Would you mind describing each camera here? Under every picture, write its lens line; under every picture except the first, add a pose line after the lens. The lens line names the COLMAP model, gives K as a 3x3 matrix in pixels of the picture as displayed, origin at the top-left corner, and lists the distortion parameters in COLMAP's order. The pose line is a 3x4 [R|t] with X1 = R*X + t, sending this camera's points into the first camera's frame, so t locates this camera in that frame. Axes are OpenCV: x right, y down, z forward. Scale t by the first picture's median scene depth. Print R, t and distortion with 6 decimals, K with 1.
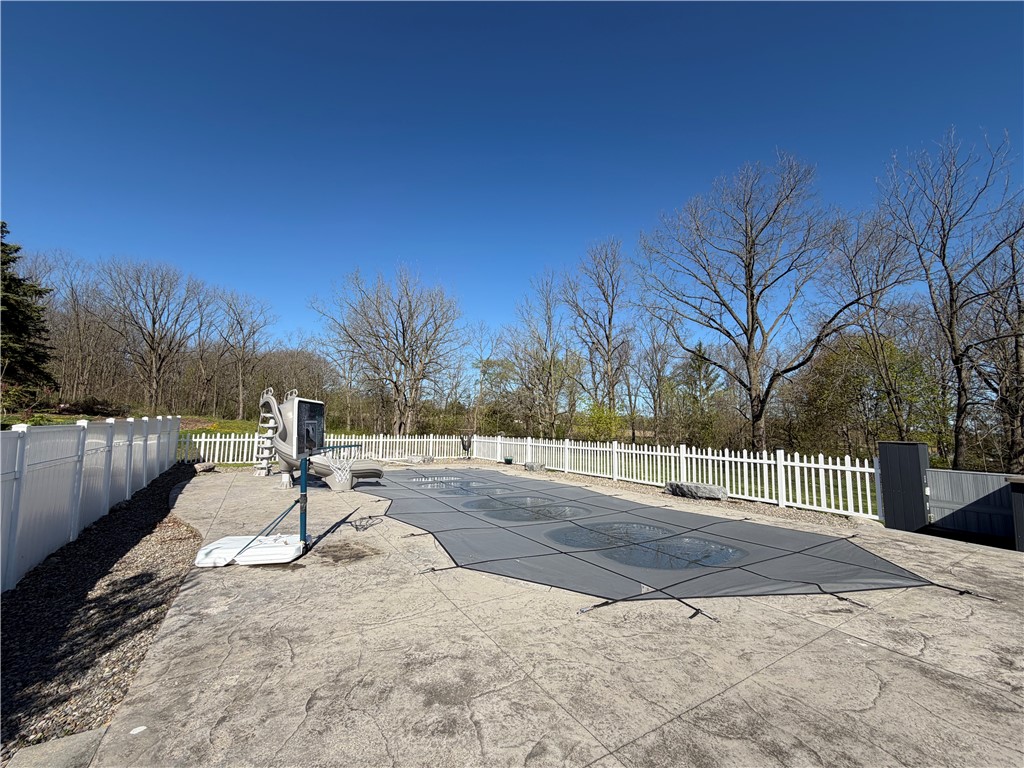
lens RADIAL K [[407.1, 0, 515.9], [0, 407.1, 386.4], [0, 0, 1]] dist [0.002128, -0.000621]
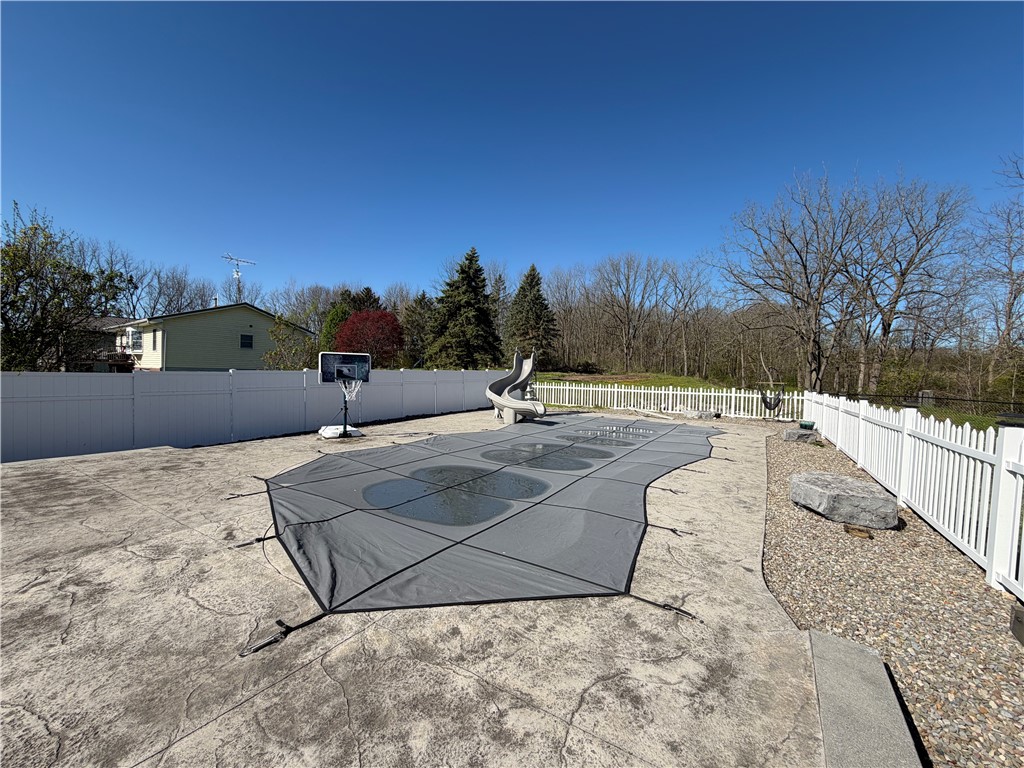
lens RADIAL K [[407.1, 0, 519.0], [0, 407.1, 389.0], [0, 0, 1]] dist [0.002128, -0.000621]
pose [[0.448856, 0.026883, -0.893200, 2.060516], [0.071415, 0.995271, 0.065843, 0.175636], [0.890746, -0.093342, 0.444814, 1.251213]]
